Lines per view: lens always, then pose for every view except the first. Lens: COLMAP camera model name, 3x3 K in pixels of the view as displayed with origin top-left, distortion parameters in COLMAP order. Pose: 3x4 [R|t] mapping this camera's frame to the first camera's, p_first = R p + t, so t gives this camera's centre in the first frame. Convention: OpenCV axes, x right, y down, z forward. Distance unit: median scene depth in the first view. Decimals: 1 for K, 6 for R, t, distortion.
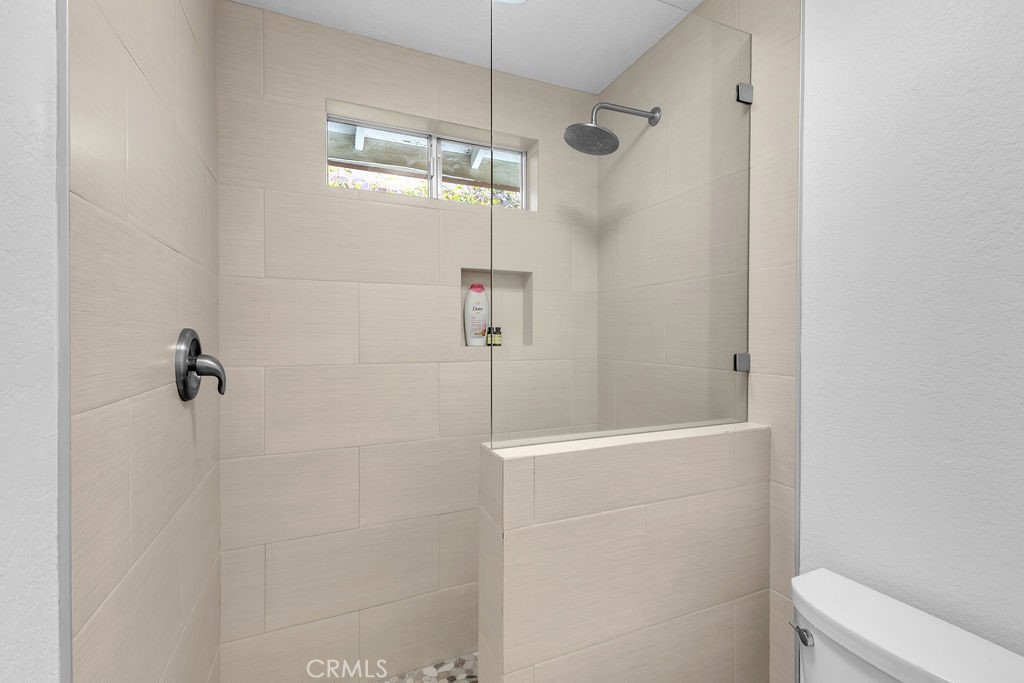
lens RADIAL K [[444.9, 0, 509.7], [0, 444.9, 340.3], [0, 0, 1]] dist [0.009009, -0.000487]
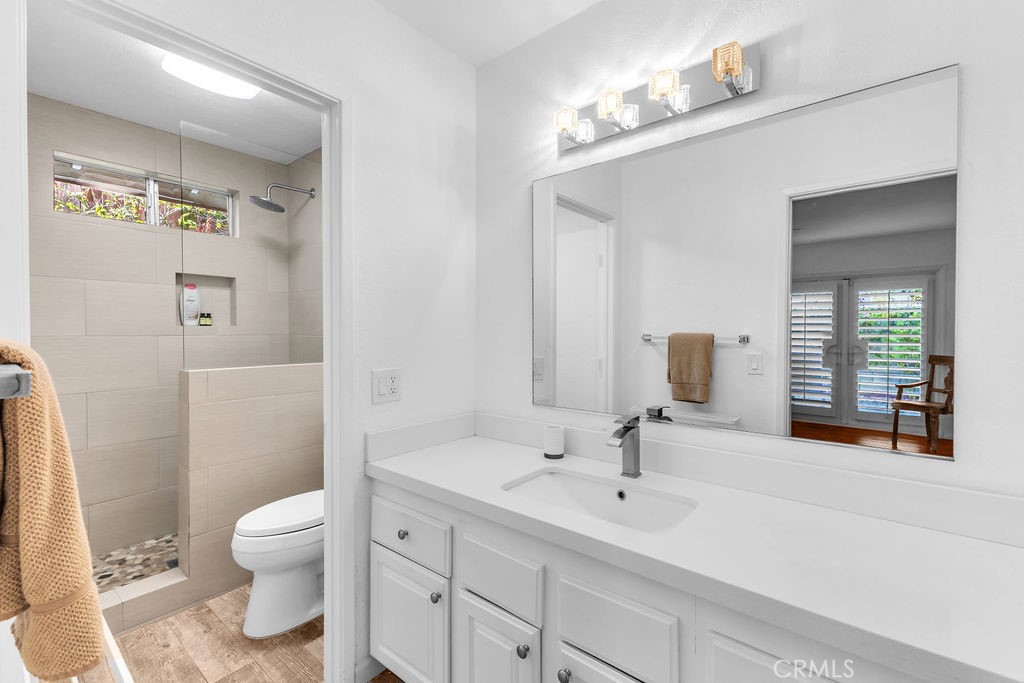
lens RADIAL K [[444.9, 0, 519.3], [0, 444.9, 336.1], [0, 0, 1]] dist [0.009009, -0.000487]
pose [[0.880610, -0.008407, 0.473768, 0.179781], [0.004554, 0.999947, 0.009280, 0.037393], [-0.473821, -0.006015, 0.880601, -0.805511]]
